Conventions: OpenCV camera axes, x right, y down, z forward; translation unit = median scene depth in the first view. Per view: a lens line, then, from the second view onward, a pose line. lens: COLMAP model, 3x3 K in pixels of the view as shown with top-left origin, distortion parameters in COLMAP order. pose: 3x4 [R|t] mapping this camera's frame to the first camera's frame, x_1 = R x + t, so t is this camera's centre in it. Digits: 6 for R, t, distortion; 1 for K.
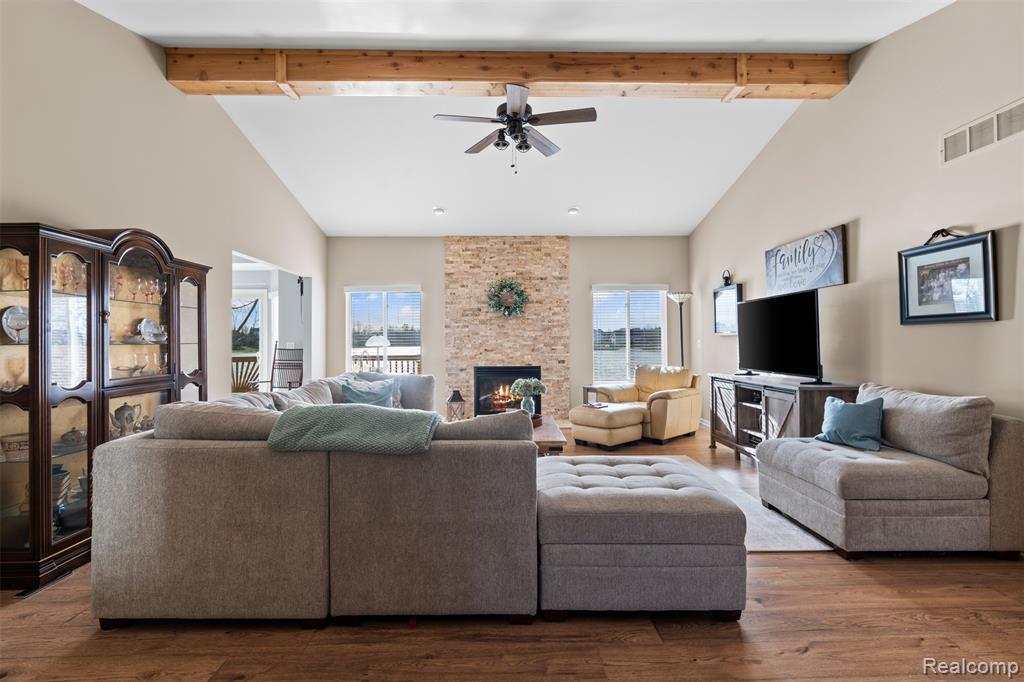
lens RADIAL K [[455.5, 0, 517.6], [0, 455.5, 332.0], [0, 0, 1]] dist [-0.002667, 0.000626]
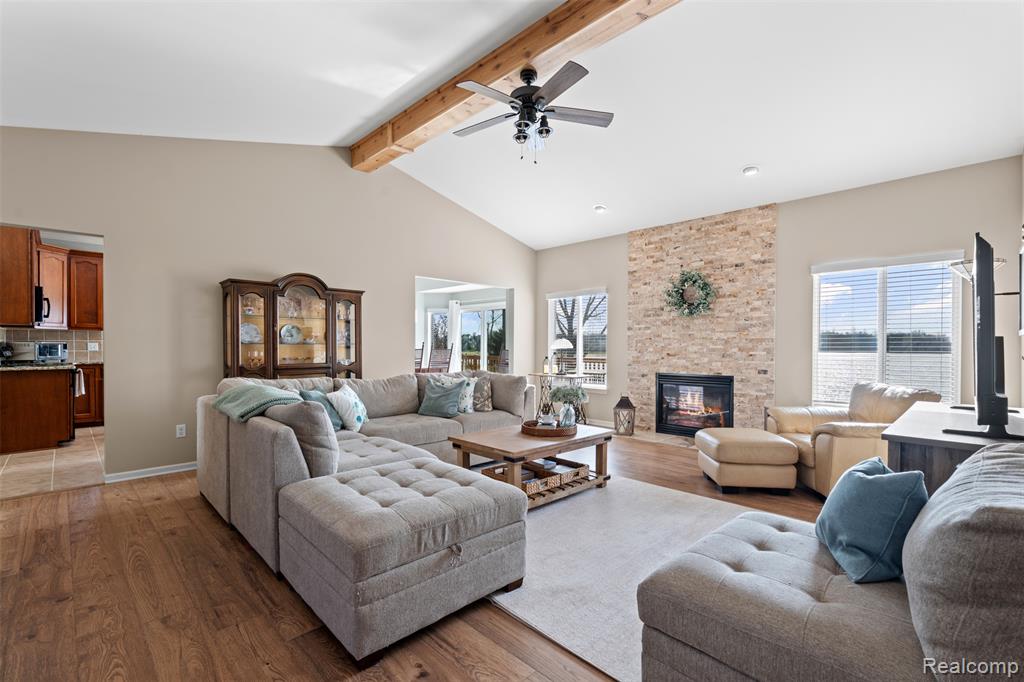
lens RADIAL K [[455.5, 0, 515.3], [0, 455.5, 346.8], [0, 0, 1]] dist [-0.002667, 0.000626]
pose [[0.689138, 0.008994, -0.724574, 0.363211], [0.007571, 0.999779, 0.019611, 0.005314], [0.724590, -0.019000, 0.688918, 0.180122]]
